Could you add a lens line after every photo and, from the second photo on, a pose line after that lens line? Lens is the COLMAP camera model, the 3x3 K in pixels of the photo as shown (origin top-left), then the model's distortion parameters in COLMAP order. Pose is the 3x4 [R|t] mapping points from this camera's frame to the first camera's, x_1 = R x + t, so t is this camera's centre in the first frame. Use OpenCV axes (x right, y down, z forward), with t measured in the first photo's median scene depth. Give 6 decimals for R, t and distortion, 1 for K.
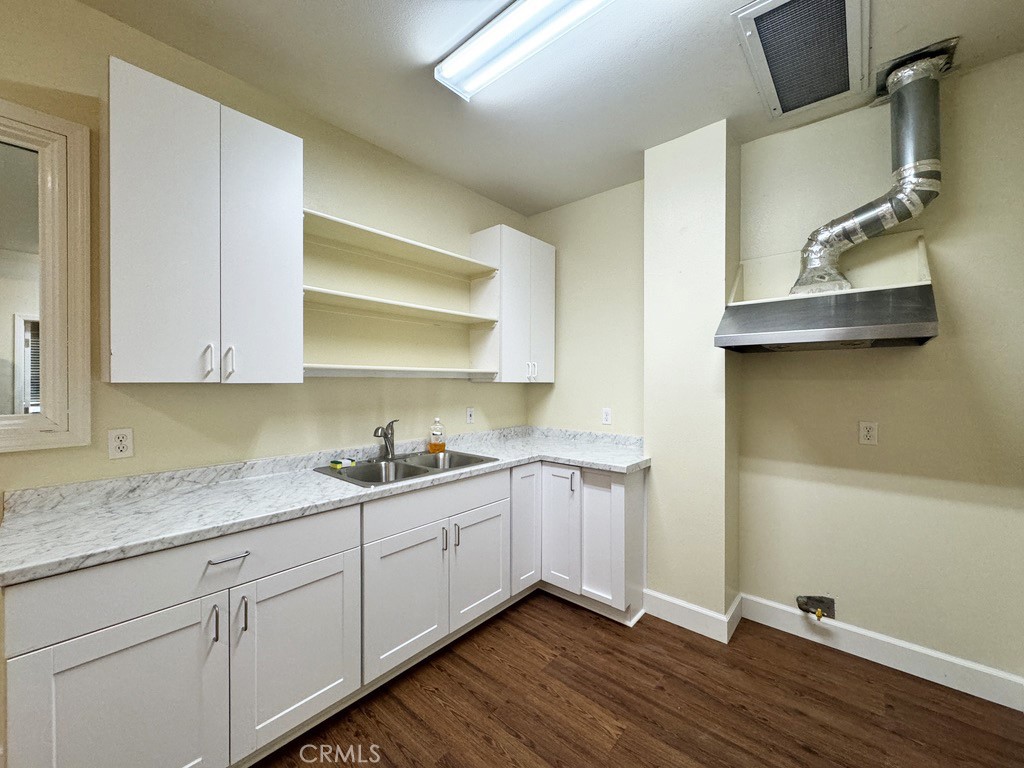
lens RADIAL K [[406.7, 0, 506.0], [0, 406.7, 382.7], [0, 0, 1]] dist [-0.001450, 0.000696]
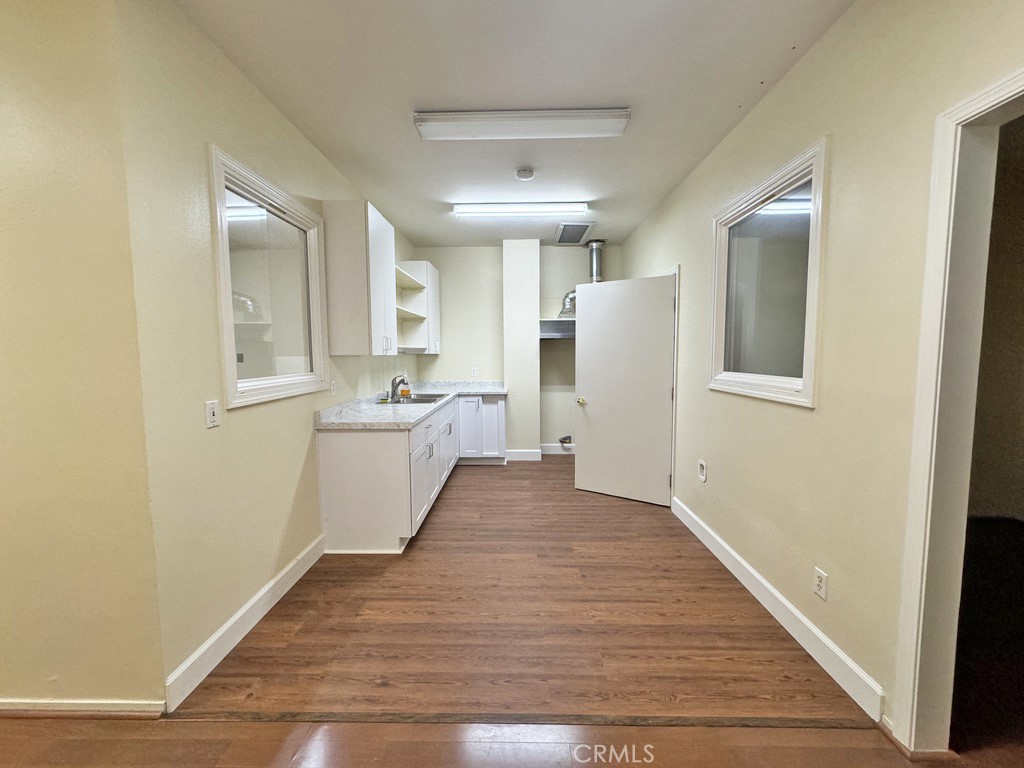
lens RADIAL K [[406.7, 0, 514.8], [0, 406.7, 383.9], [0, 0, 1]] dist [-0.001450, 0.000696]
pose [[0.761592, -0.054015, 0.645802, -1.062750], [0.004188, 0.996910, 0.078443, -0.009134], [-0.648044, -0.057037, 0.759464, -0.684498]]
